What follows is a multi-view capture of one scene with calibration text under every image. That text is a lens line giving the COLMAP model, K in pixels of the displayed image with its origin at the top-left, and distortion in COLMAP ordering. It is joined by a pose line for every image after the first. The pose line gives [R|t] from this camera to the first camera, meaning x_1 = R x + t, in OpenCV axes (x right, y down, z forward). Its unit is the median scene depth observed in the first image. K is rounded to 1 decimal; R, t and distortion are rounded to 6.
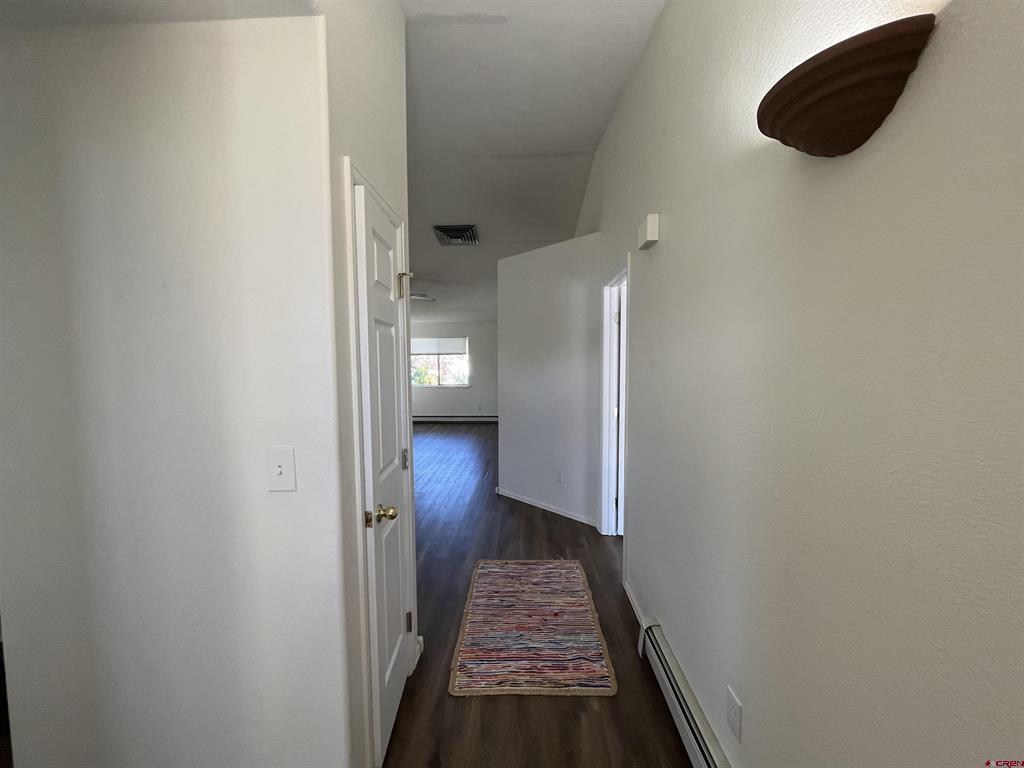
lens RADIAL K [[412.0, 0, 510.1], [0, 412.0, 386.9], [0, 0, 1]] dist [0.000404, -0.000348]
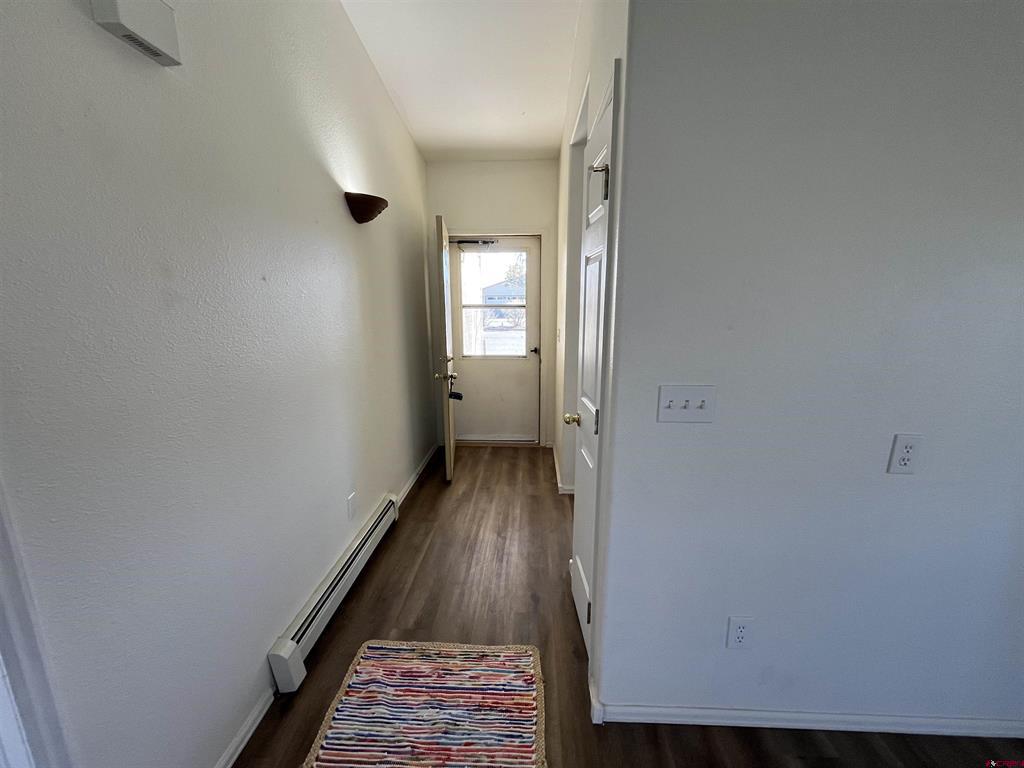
lens RADIAL K [[412.0, 0, 510.1], [0, 412.0, 386.9], [0, 0, 1]] dist [0.000404, -0.000348]
pose [[-0.999850, 0.011383, 0.013085, -0.098054], [0.014505, 0.962424, 0.271162, -0.095561], [-0.009507, 0.271311, -0.962445, 1.664382]]
